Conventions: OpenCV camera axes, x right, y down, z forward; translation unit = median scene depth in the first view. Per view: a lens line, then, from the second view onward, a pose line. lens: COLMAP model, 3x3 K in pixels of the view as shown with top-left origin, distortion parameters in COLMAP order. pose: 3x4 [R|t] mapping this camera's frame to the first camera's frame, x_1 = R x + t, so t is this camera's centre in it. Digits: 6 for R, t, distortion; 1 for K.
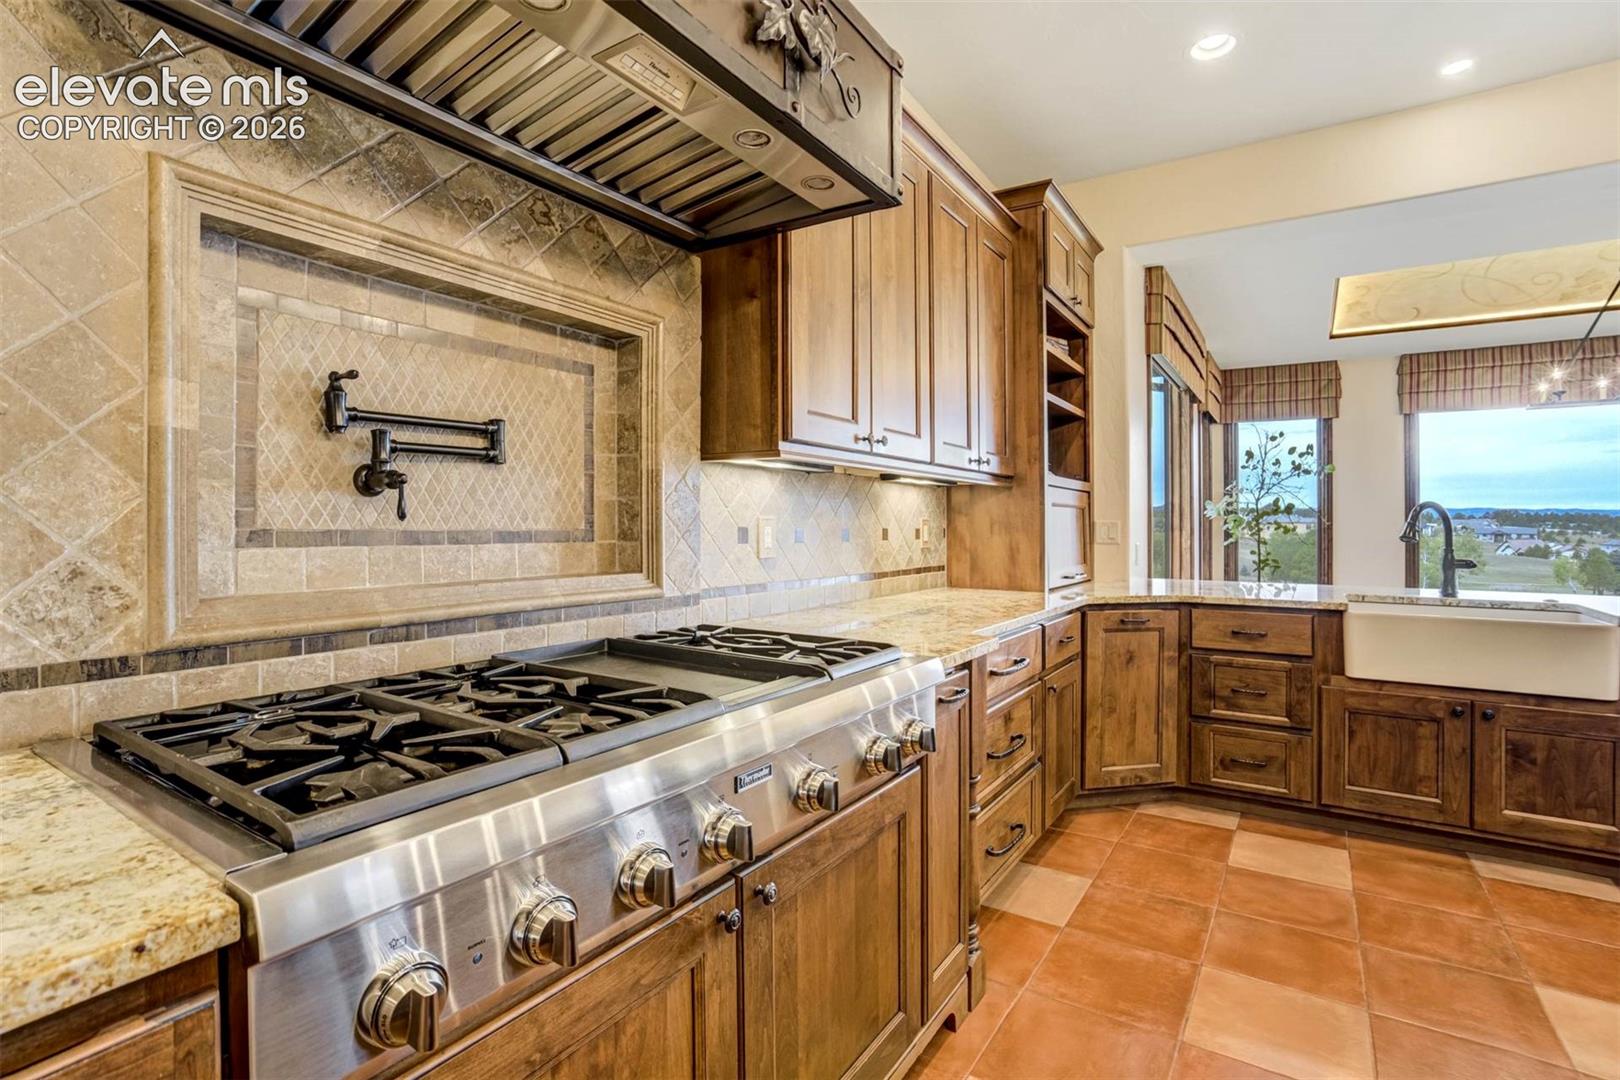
lens RADIAL K [[747.4, 0, 786.8], [0, 747.4, 539.3], [0, 0, 1]] dist [-0.038077, 0.011946]
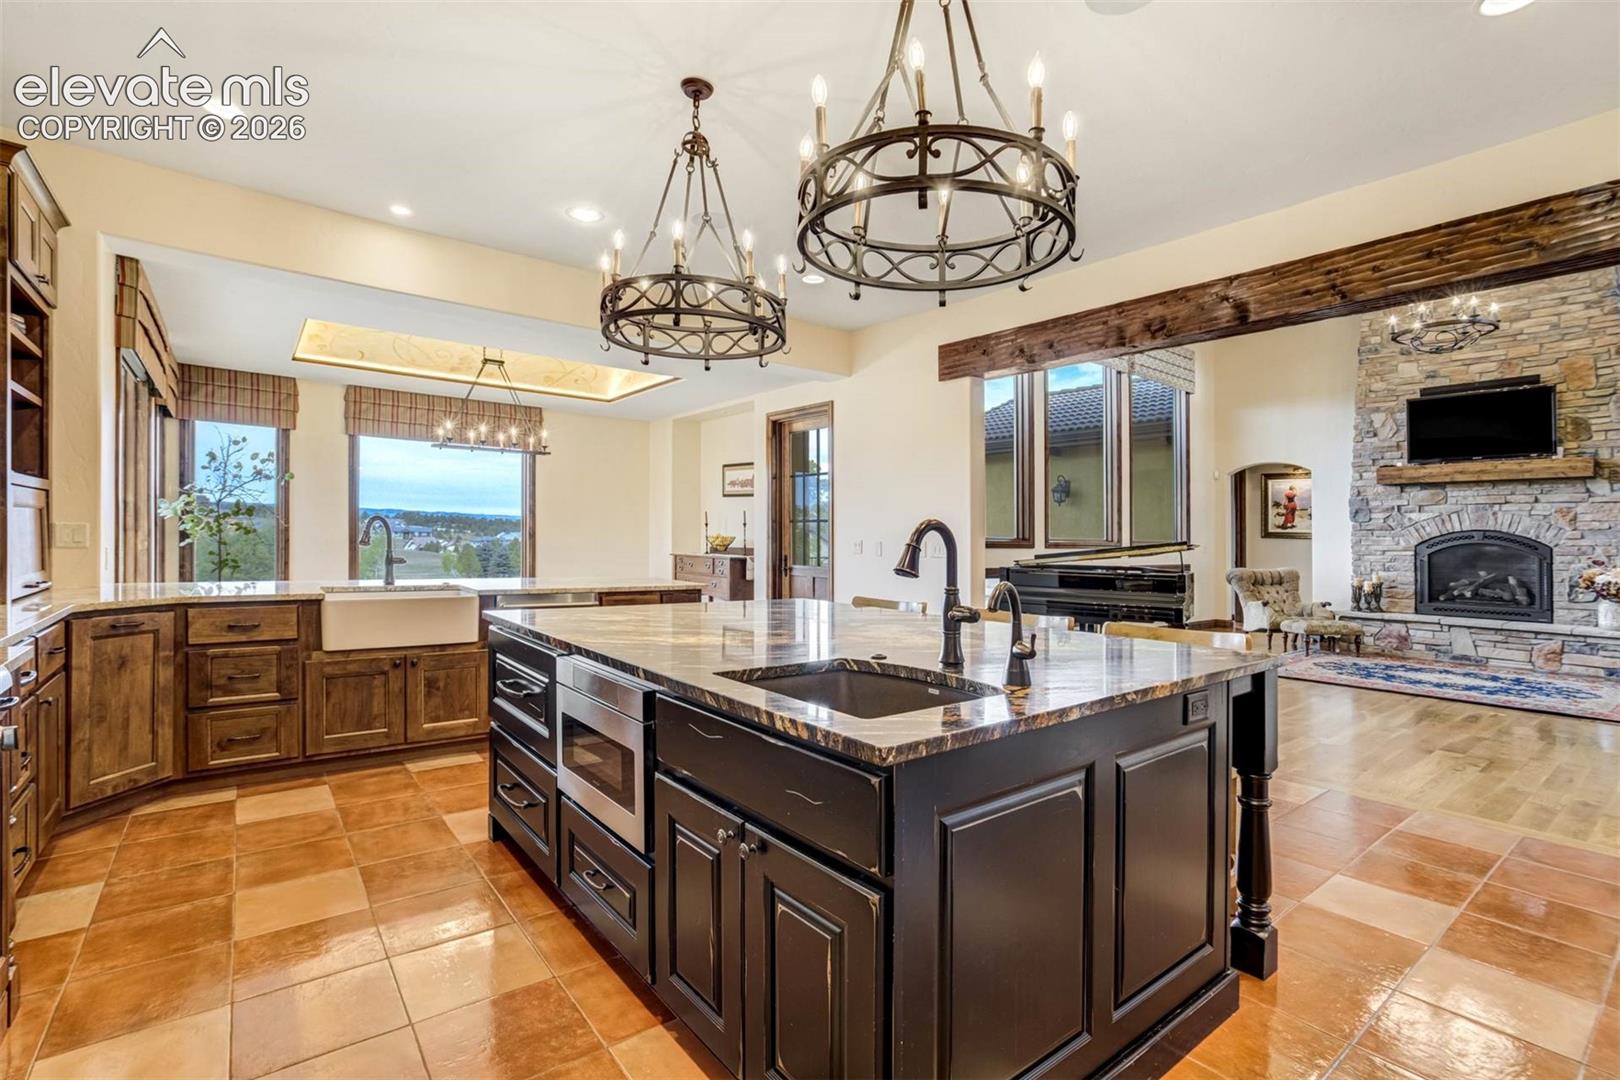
lens RADIAL K [[747.4, 0, 786.8], [0, 747.4, 539.3], [0, 0, 1]] dist [-0.038077, 0.011946]
pose [[0.319655, 0.000079, 0.947534, -0.180545], [-0.002049, 0.999998, 0.000608, -0.009421], [-0.947532, -0.002135, 0.319655, -0.162006]]
